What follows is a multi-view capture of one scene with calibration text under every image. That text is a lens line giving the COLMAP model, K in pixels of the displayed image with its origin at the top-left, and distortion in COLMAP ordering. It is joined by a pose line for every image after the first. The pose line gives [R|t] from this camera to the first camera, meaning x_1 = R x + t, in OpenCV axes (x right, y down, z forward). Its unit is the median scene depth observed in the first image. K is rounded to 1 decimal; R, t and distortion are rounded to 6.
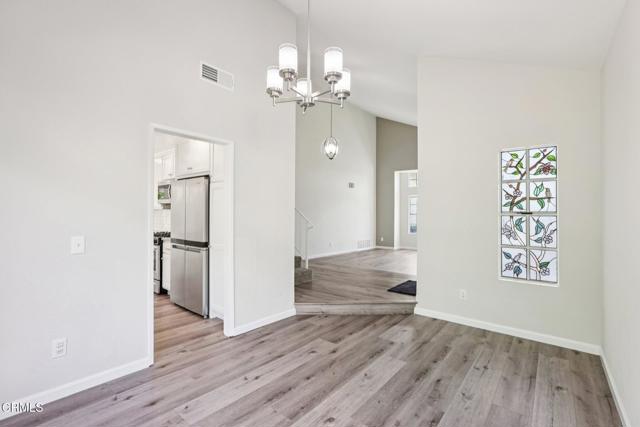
lens RADIAL K [[294.7, 0, 318.2], [0, 294.7, 214.7], [0, 0, 1]] dist [-0.051886, 0.013734]
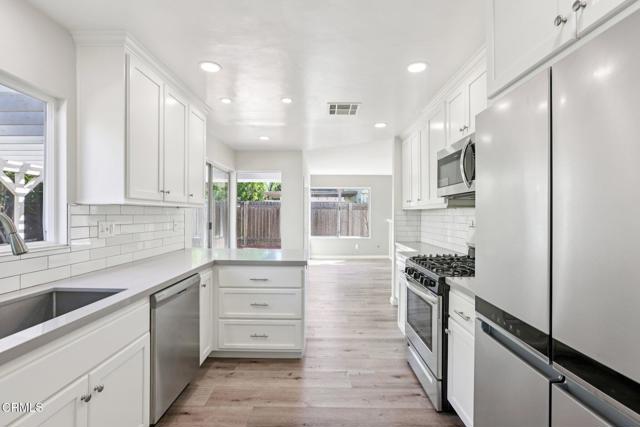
lens RADIAL K [[294.7, 0, 318.2], [0, 294.7, 214.7], [0, 0, 1]] dist [-0.051886, 0.013734]
pose [[0.628978, -0.002024, -0.777421, -0.332147], [0.006589, 0.999975, 0.002728, -0.012810], [0.777395, -0.006838, 0.628975, 0.599609]]
